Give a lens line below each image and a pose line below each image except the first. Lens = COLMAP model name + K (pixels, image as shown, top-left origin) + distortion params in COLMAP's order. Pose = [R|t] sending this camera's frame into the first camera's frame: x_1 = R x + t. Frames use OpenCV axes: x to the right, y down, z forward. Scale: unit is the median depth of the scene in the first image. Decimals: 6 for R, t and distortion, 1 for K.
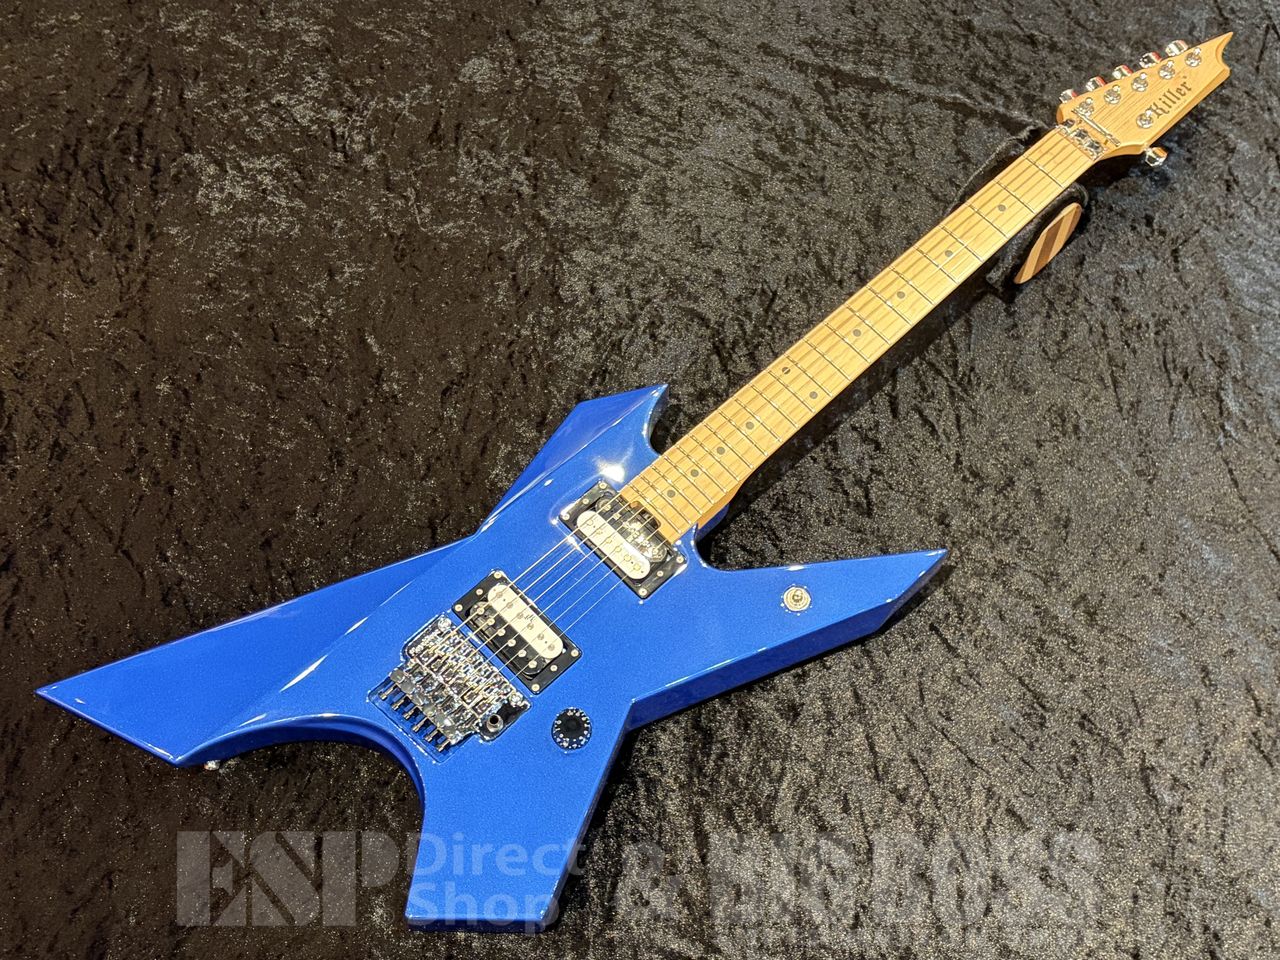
lens RADIAL K [[1802.8, 0, 640.0], [0, 1802.8, 480.0], [0, 0, 1]] dist [0.261888, -1.143409]
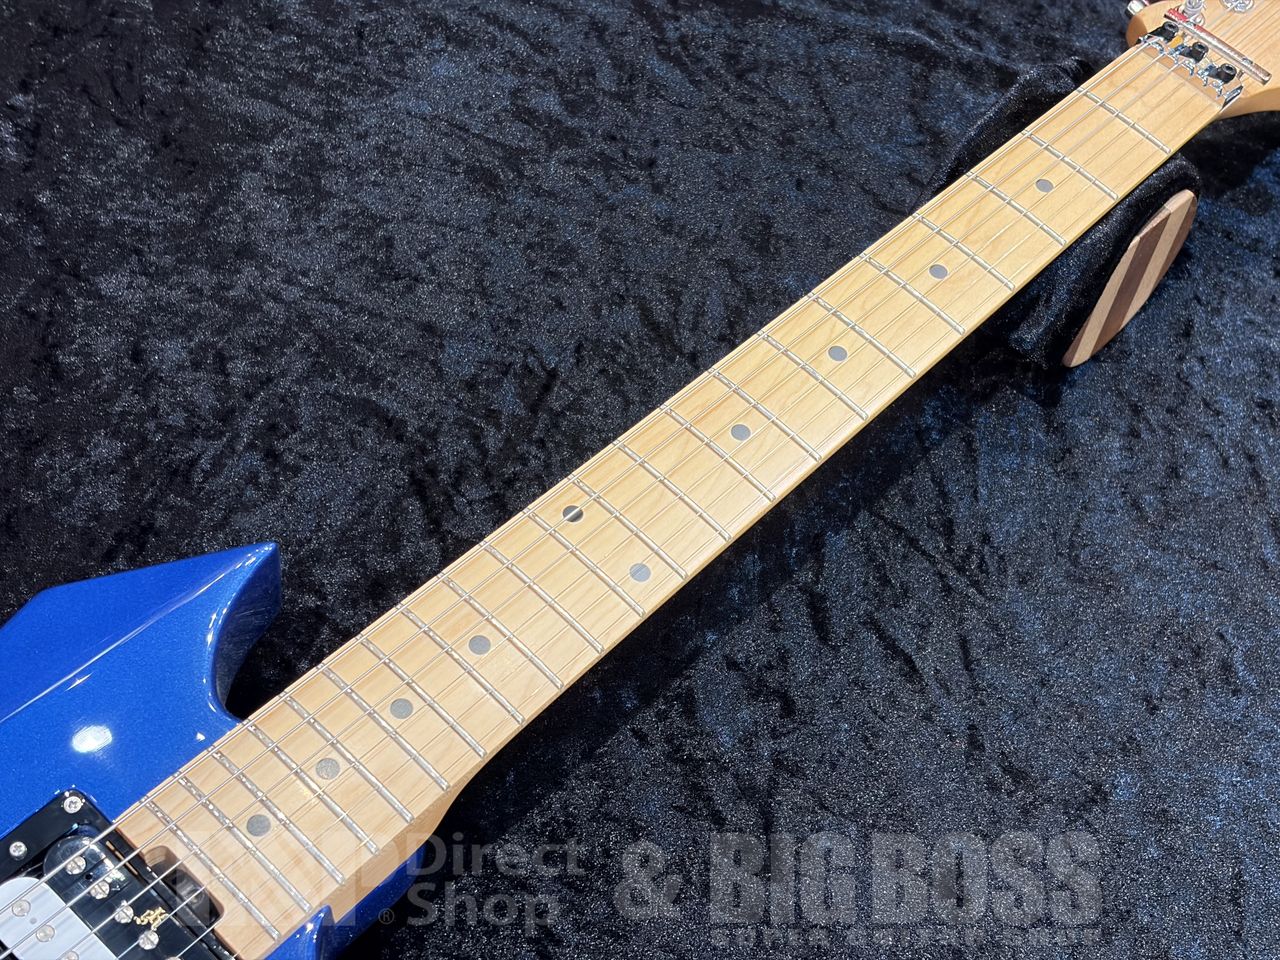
lens RADIAL K [[1966.6, 0, 640.0], [0, 1966.6, 480.0], [0, 0, 1]] dist [0.257194, -1.108343]
pose [[0.994792, 0.012844, 0.101113, 0.047607], [0.003715, 0.986801, -0.161896, 0.003850], [-0.101858, 0.161428, 0.981614, 0.524691]]
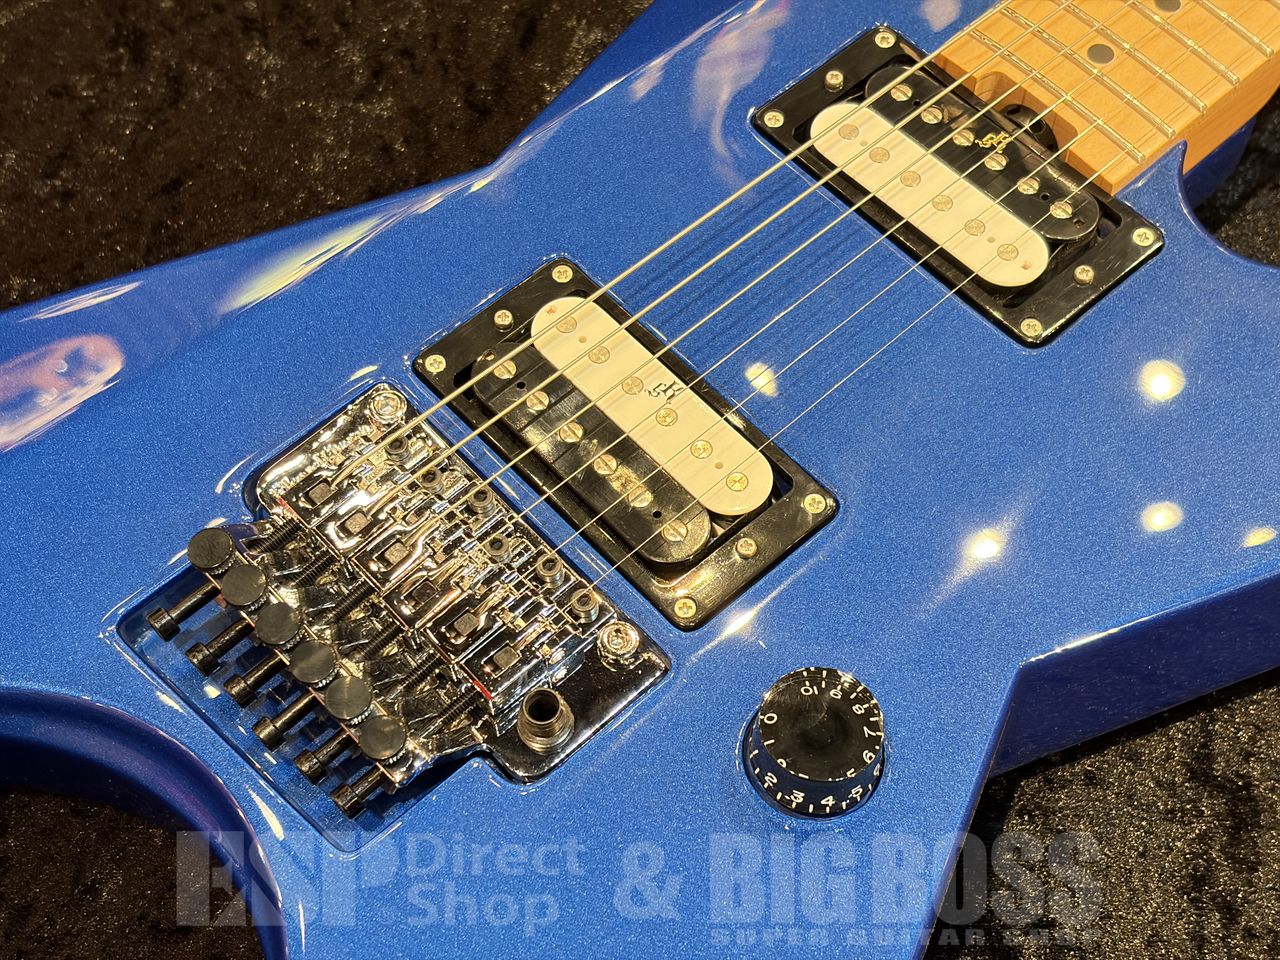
lens RADIAL K [[1964.0, 0, 611.6], [0, 1964.0, 481.3], [0, 0, 1]] dist [0.268222, -1.095809]
pose [[0.998392, 0.008500, -0.056042, -0.044561], [-0.013820, 0.995359, -0.095230, 0.107440], [0.054973, 0.095851, 0.993876, 0.584888]]
